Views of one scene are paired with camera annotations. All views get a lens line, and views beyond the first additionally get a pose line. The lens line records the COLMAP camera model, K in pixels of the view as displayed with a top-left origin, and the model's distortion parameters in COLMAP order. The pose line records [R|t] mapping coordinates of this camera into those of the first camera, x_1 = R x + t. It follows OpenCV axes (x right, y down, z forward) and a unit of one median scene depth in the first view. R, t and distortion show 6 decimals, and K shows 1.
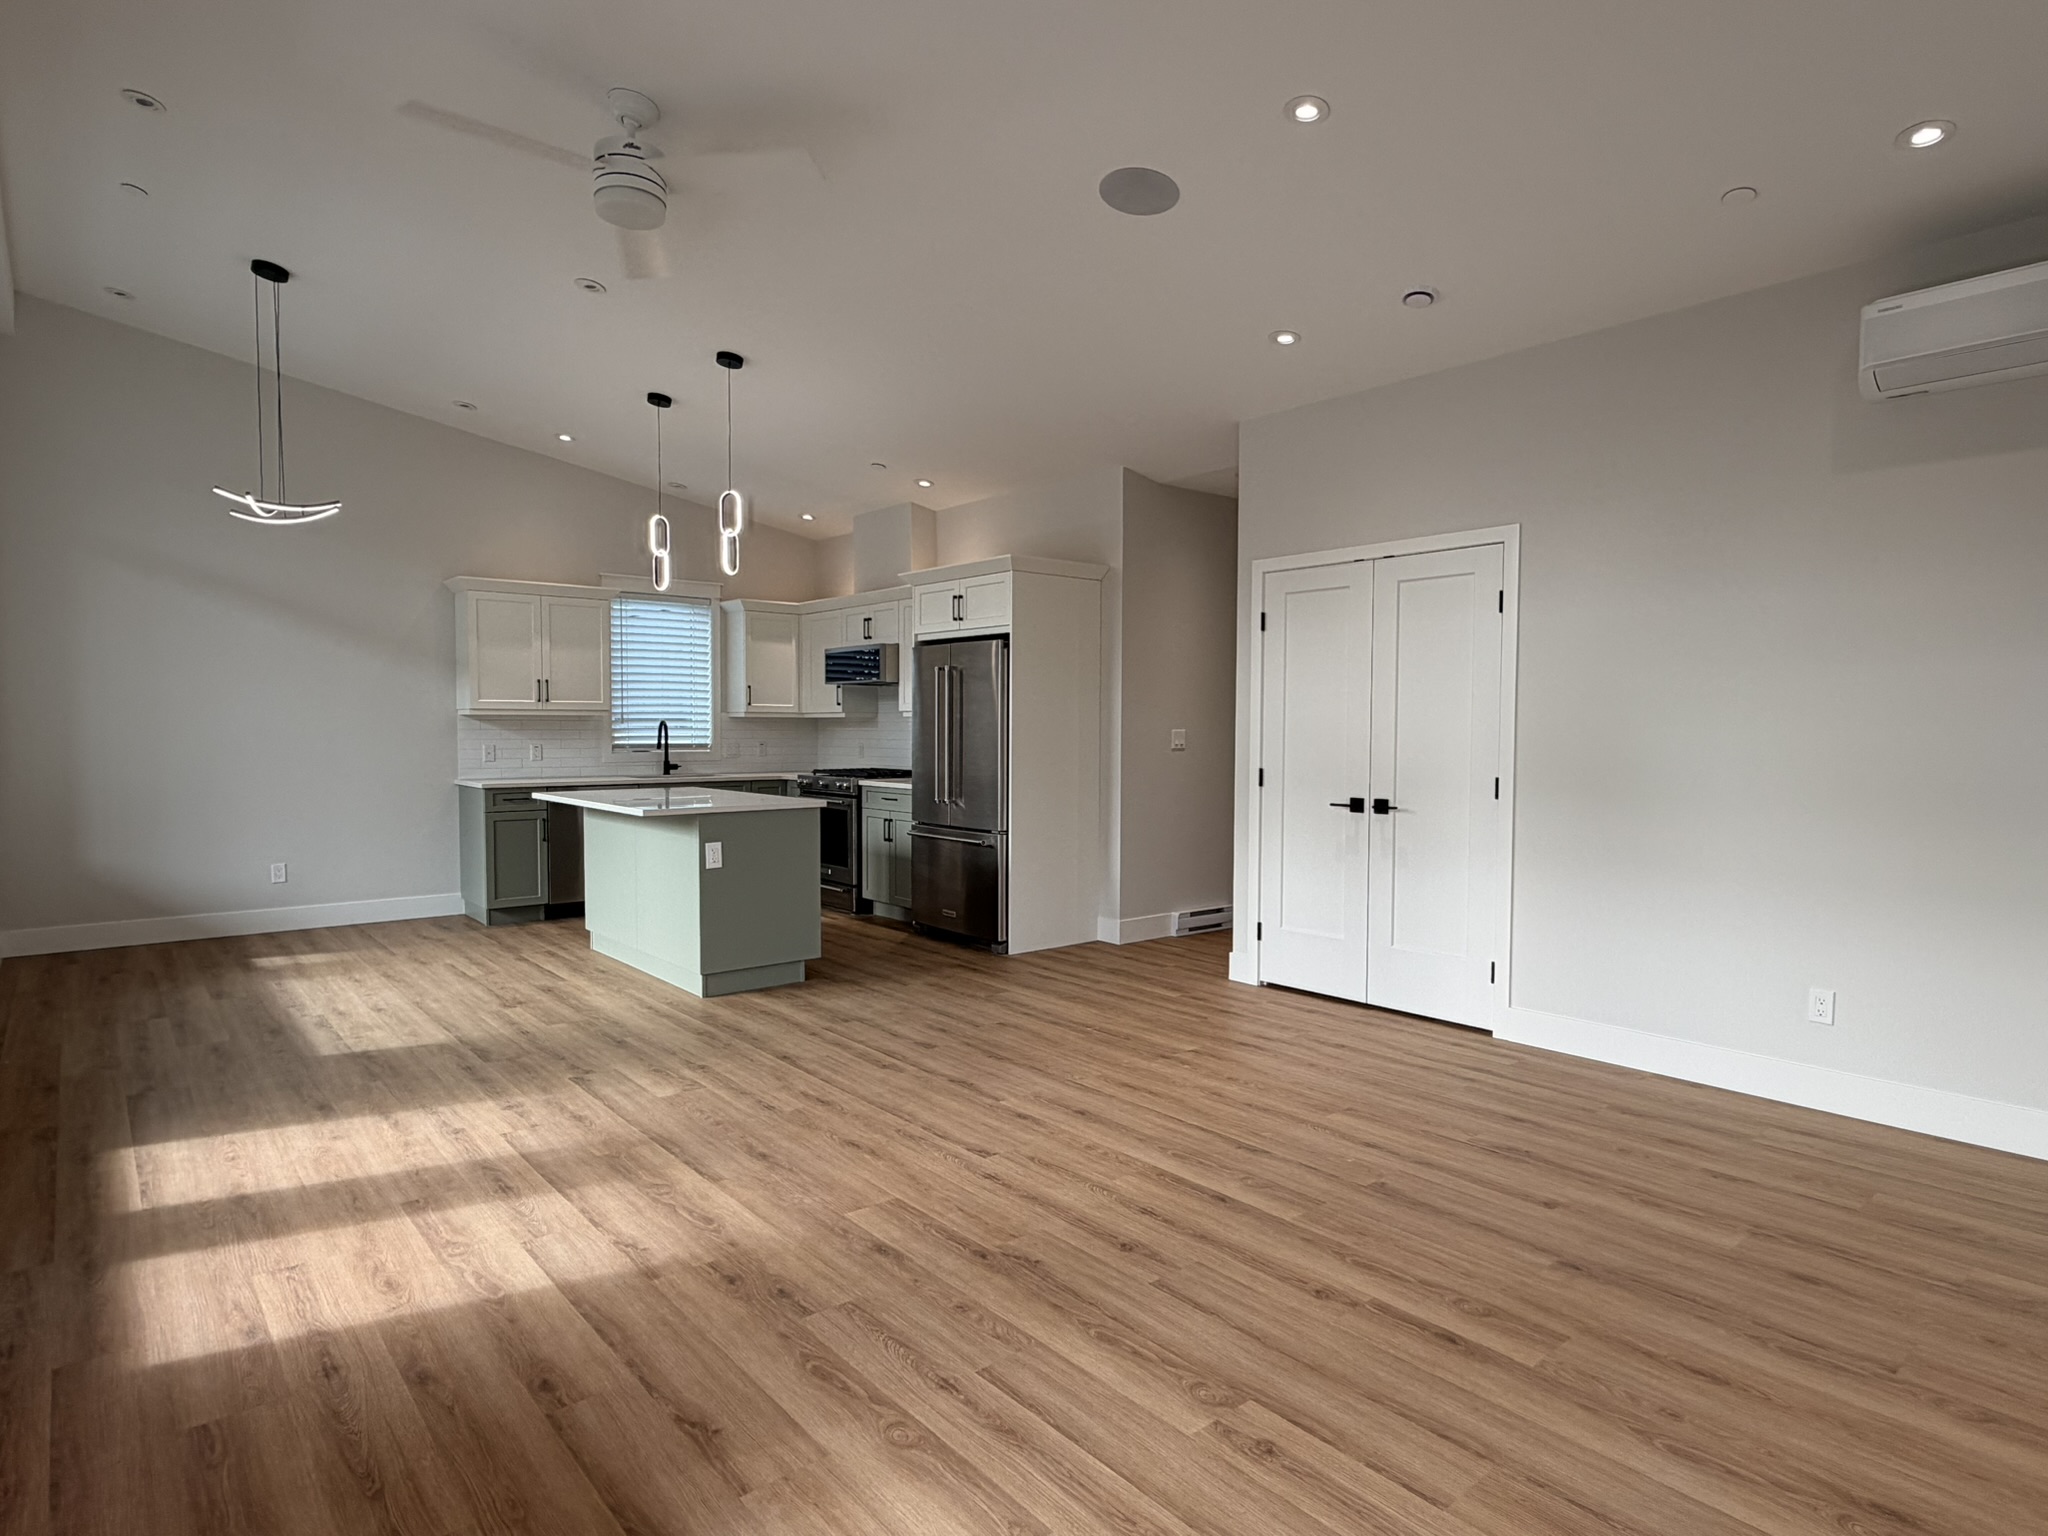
lens RADIAL K [[1135.2, 0, 1024.0], [0, 1135.2, 768.0], [0, 0, 1]] dist [0.000740, 0.000258]
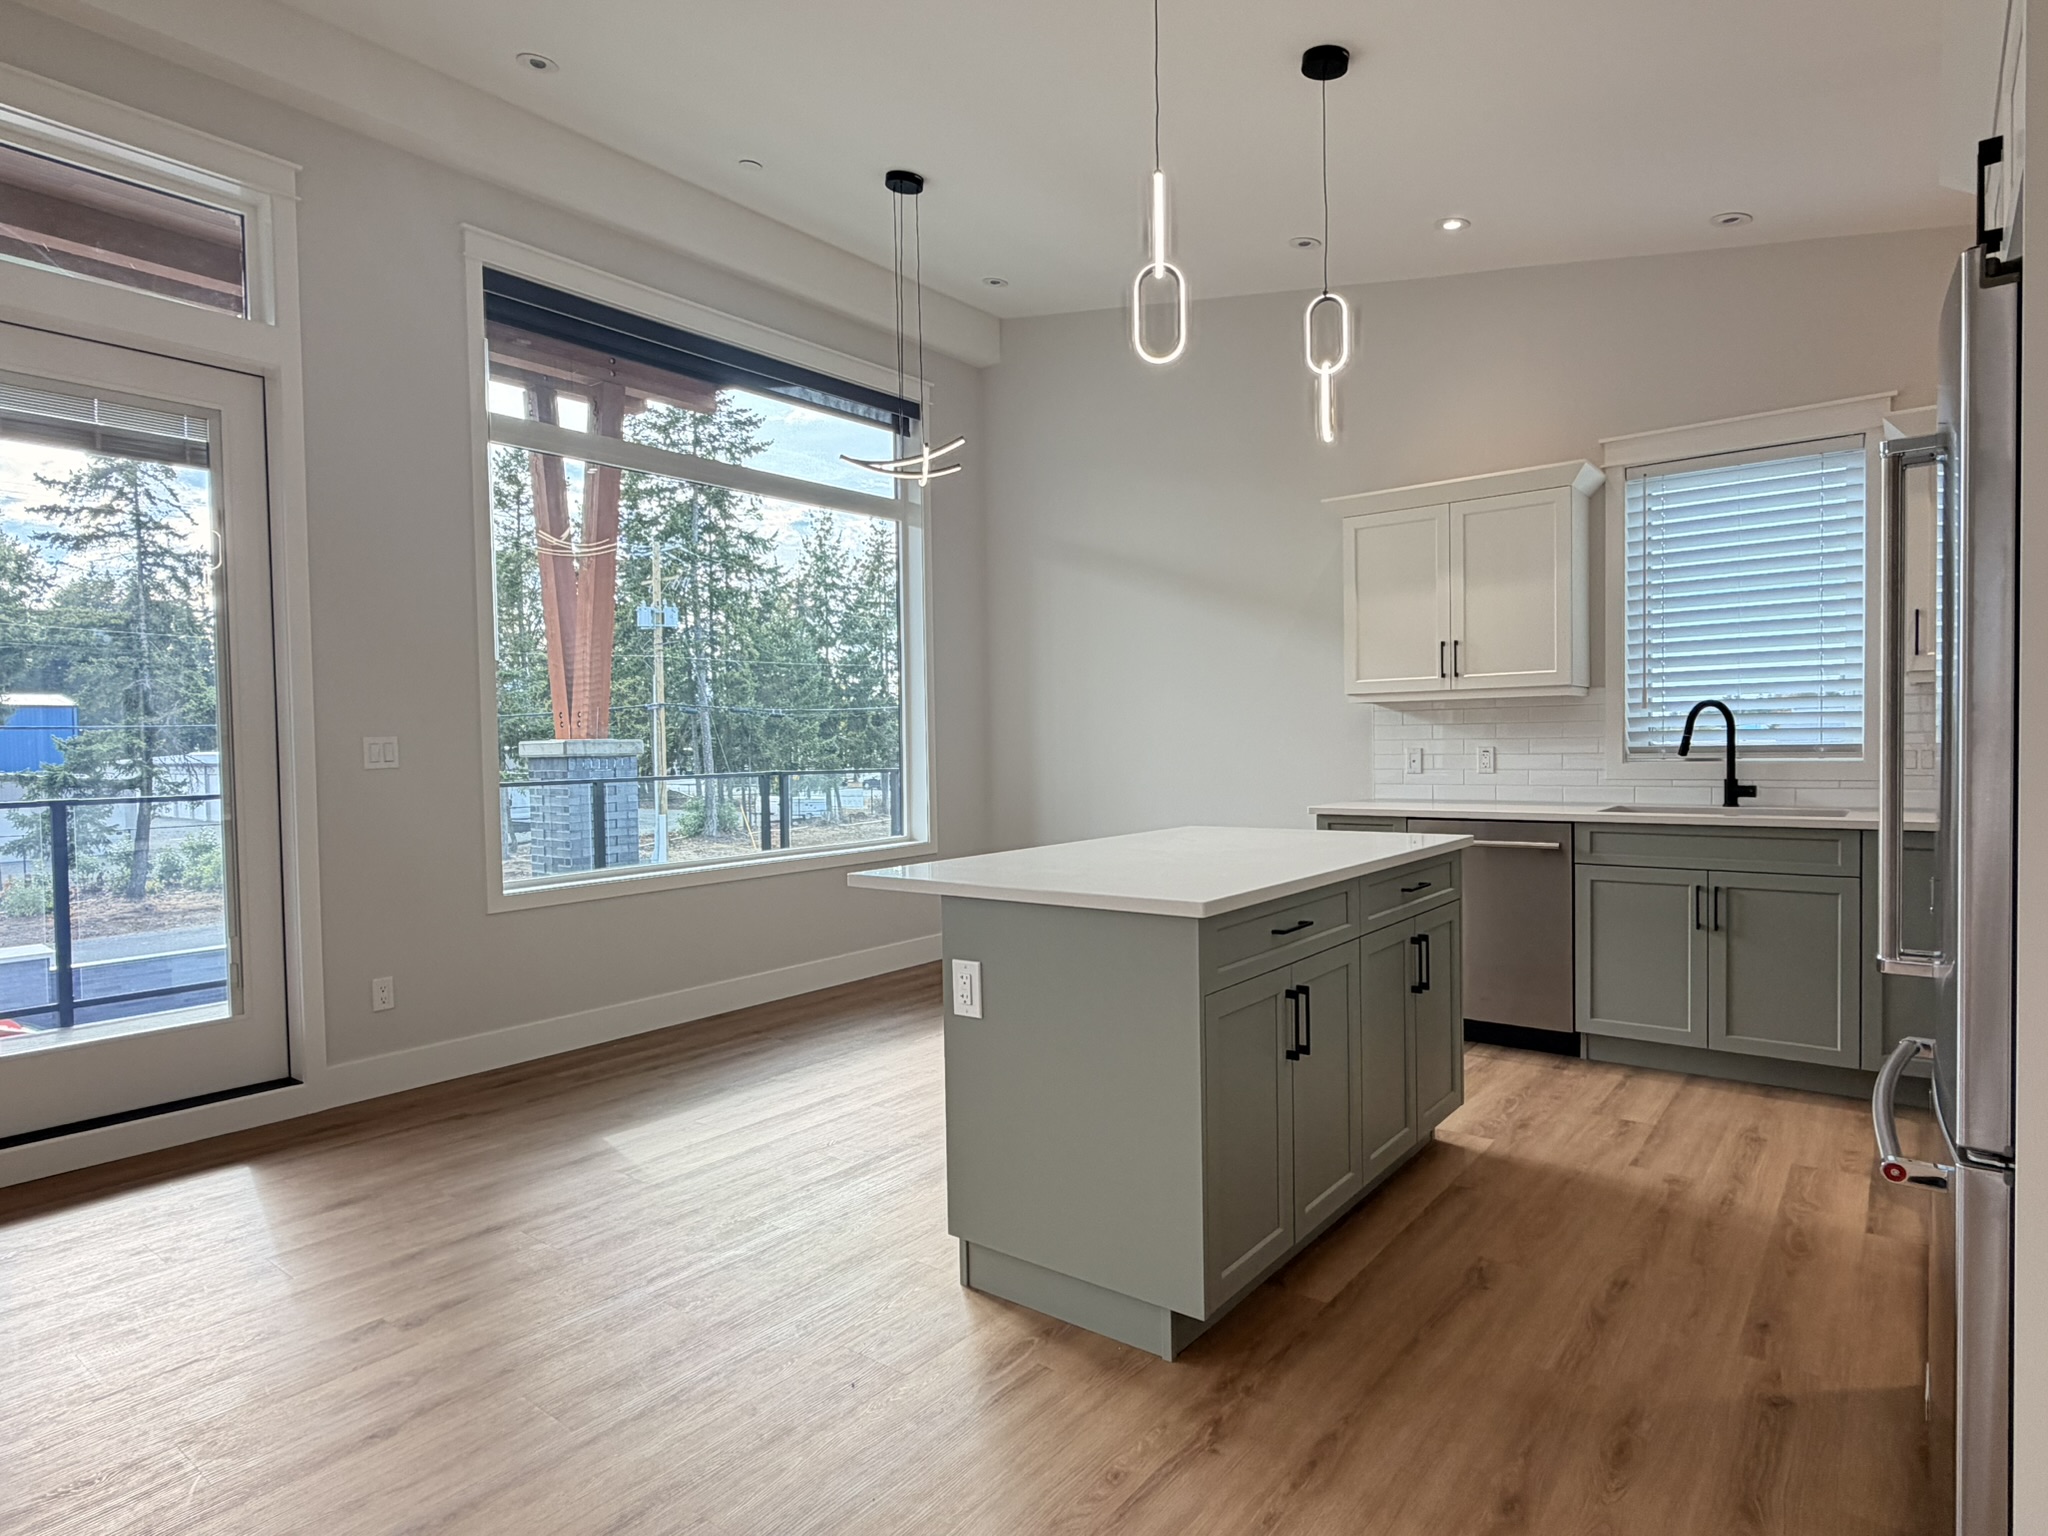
lens RADIAL K [[1135.2, 0, 1024.0], [0, 1135.2, 768.0], [0, 0, 1]] dist [0.000740, 0.000258]
pose [[0.207684, 0.016617, -0.978055, 0.197910], [-0.019642, 0.999725, 0.012814, -0.020021], [0.977999, 0.016550, 0.207953, 1.018421]]
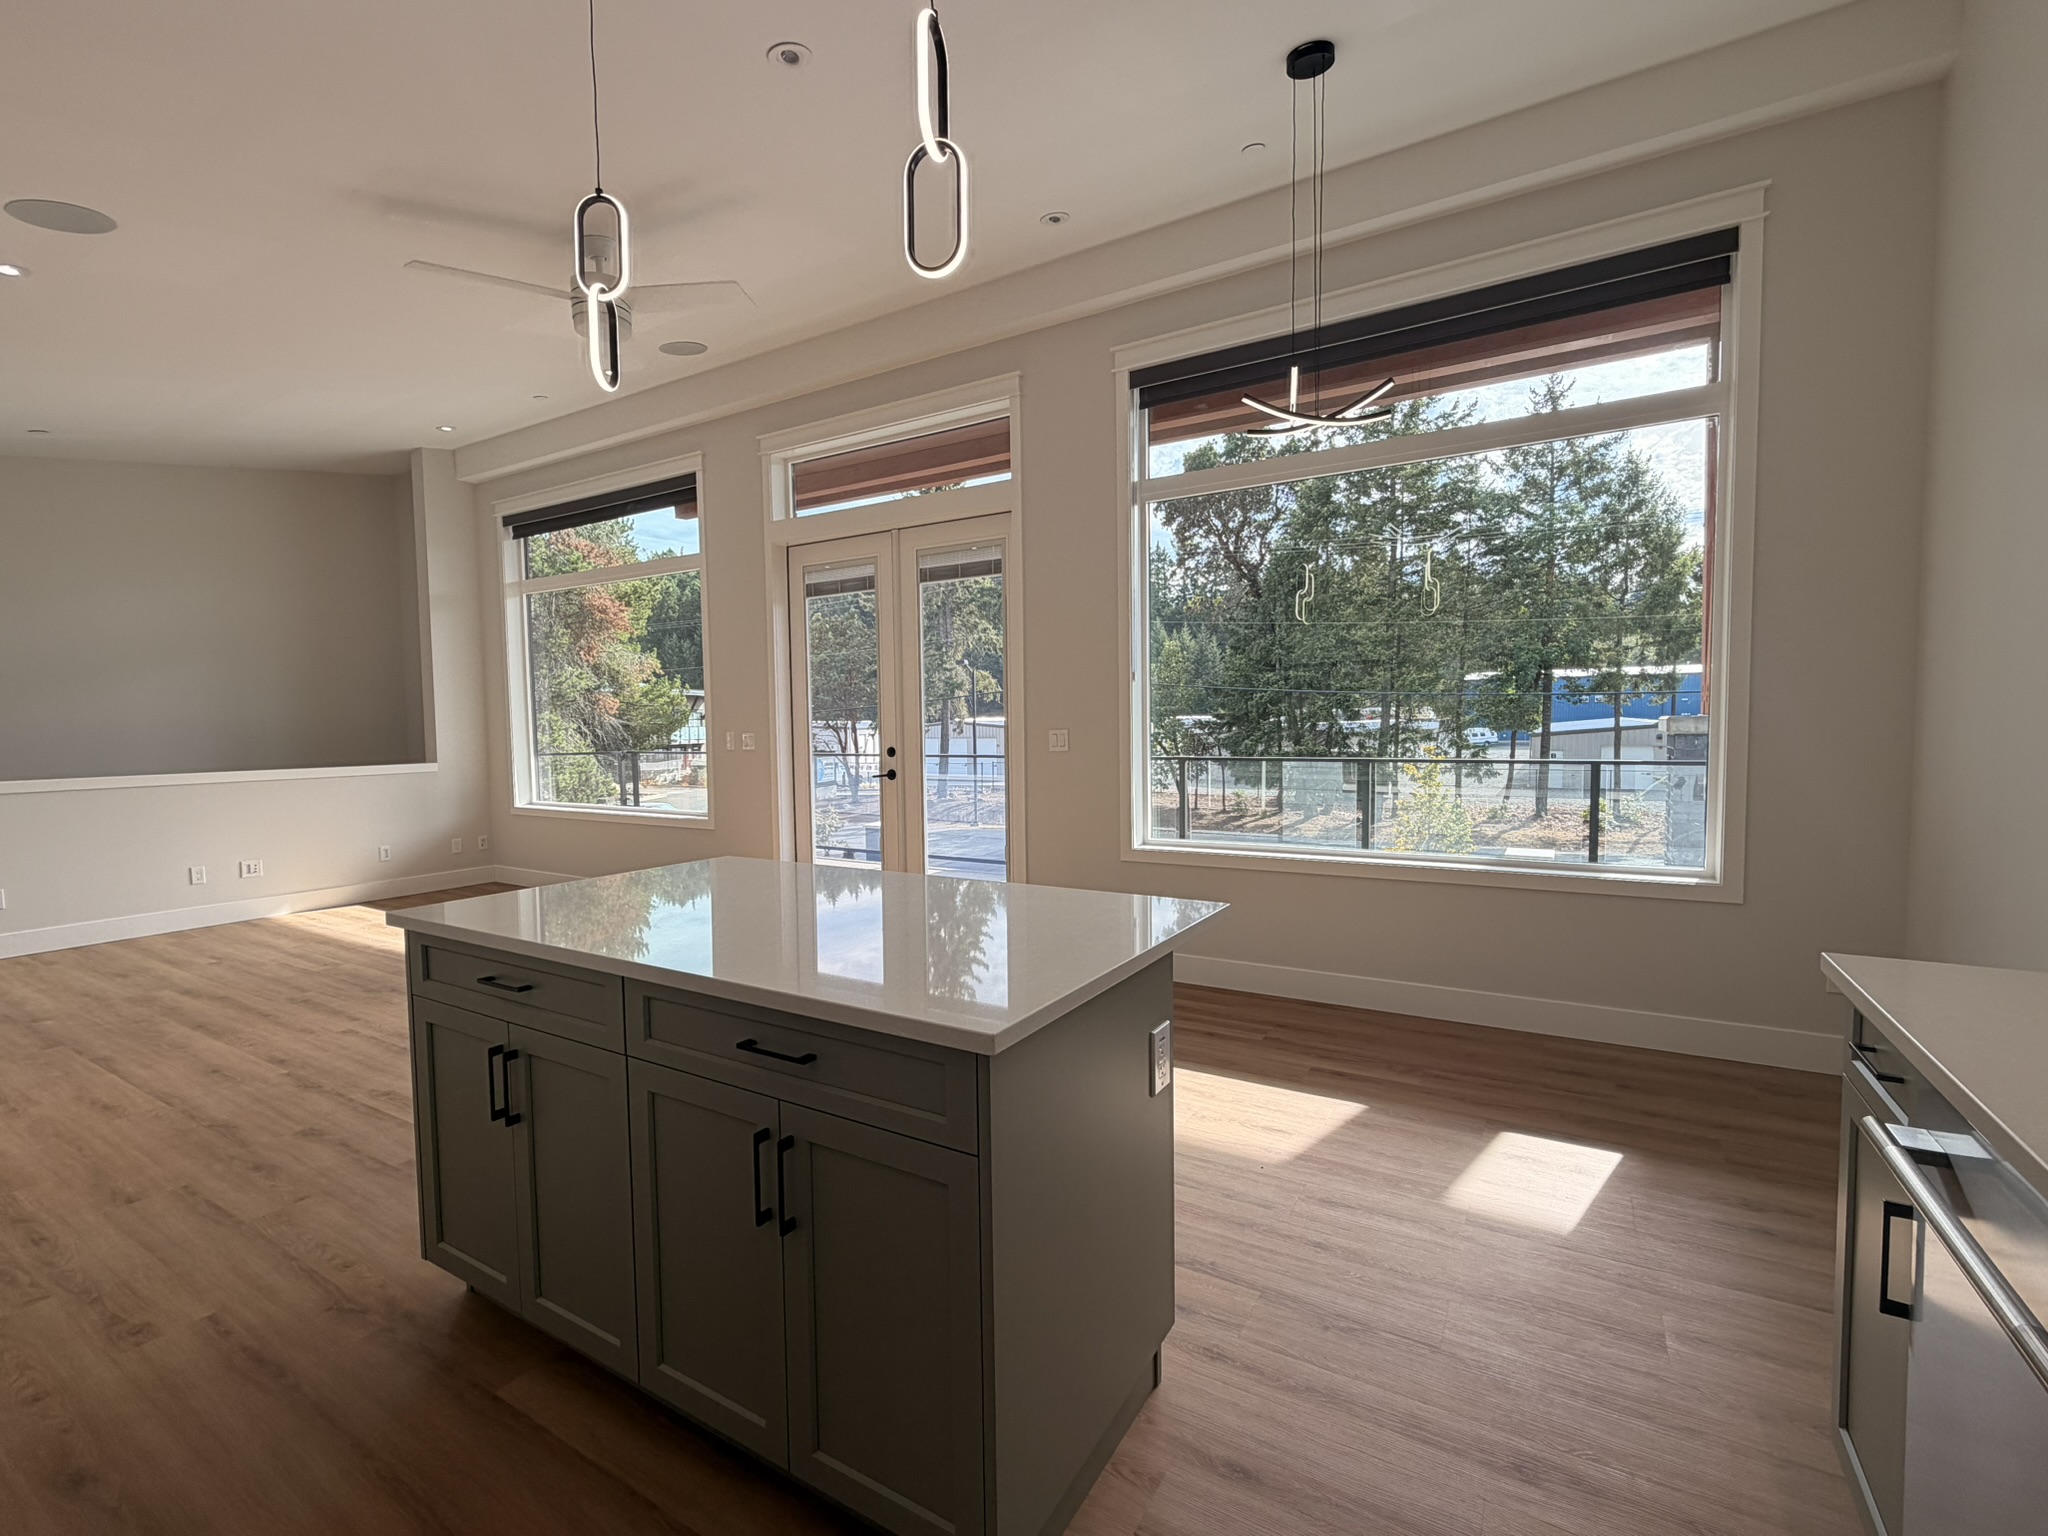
lens RADIAL K [[899.5, 0, 1024.0], [0, 899.5, 768.0], [0, 0, 1]] dist [-0.002230, -0.000262]
pose [[-0.945708, 0.026479, -0.323936, -0.342994], [0.000521, 0.996798, 0.079959, -0.059619], [0.325016, 0.075449, -0.942694, 1.639807]]
